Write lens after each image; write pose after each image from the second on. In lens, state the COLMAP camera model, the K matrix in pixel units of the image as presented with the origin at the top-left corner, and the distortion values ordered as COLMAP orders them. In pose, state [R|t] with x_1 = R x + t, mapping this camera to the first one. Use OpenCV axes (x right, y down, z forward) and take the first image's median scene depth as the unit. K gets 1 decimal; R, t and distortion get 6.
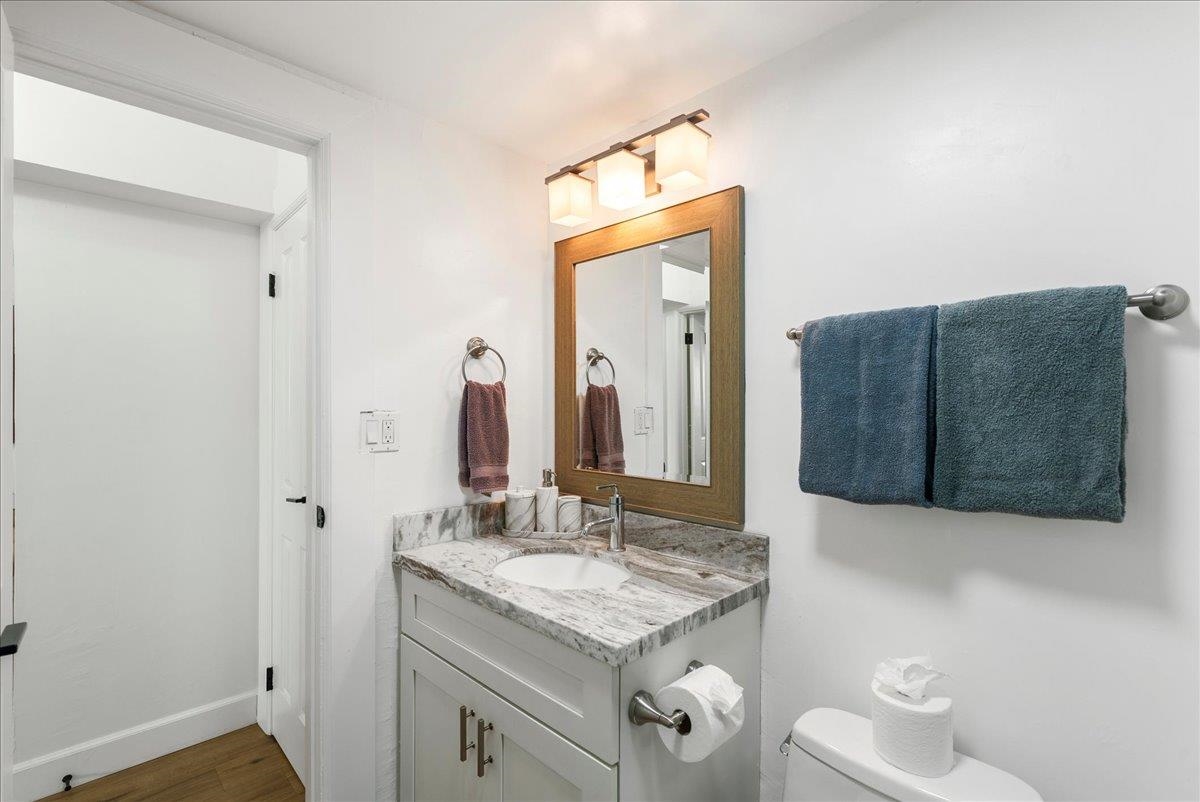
lens RADIAL K [[545.0, 0, 613.0], [0, 545.0, 404.6], [0, 0, 1]] dist [-0.010912, 0.001941]
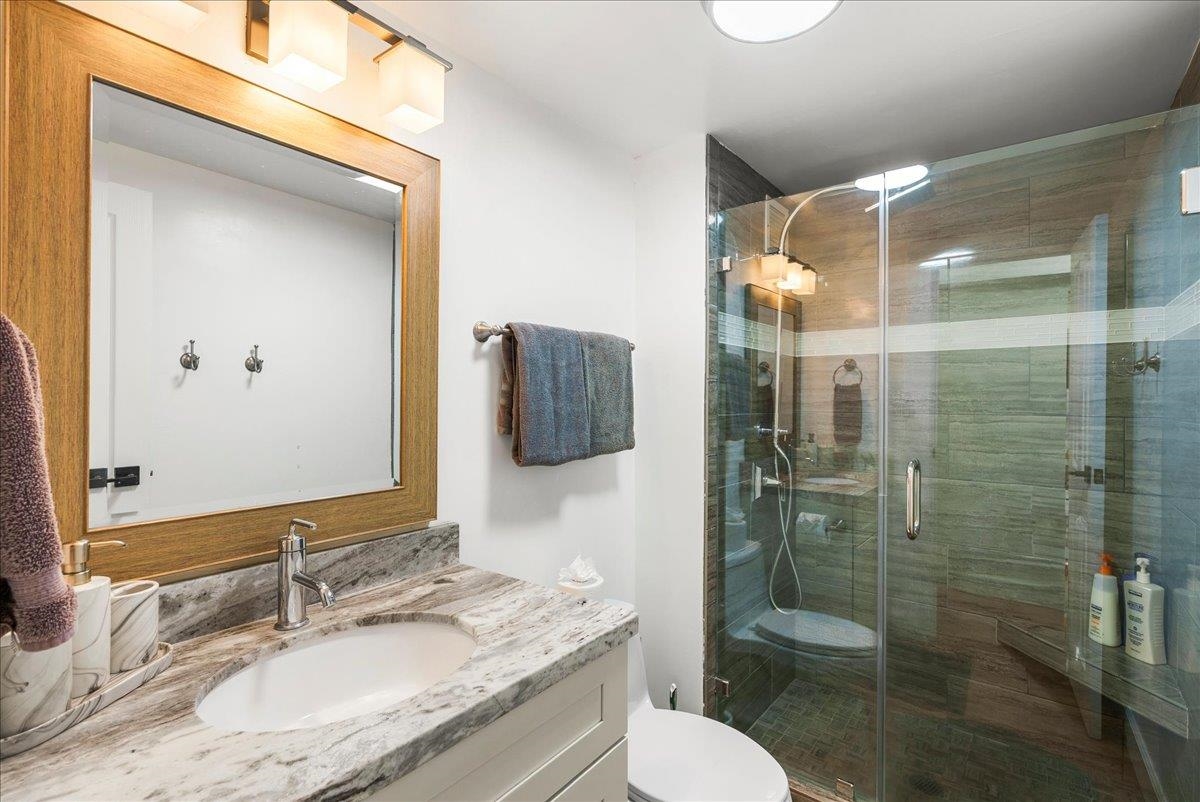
lens RADIAL K [[545.0, 0, 606.3], [0, 545.0, 399.3], [0, 0, 1]] dist [-0.010912, 0.001941]
pose [[-0.111863, -0.008537, 0.993687, -0.822116], [-0.009108, 0.999930, 0.007565, 0.001193], [-0.993682, -0.008204, -0.111933, 0.904744]]
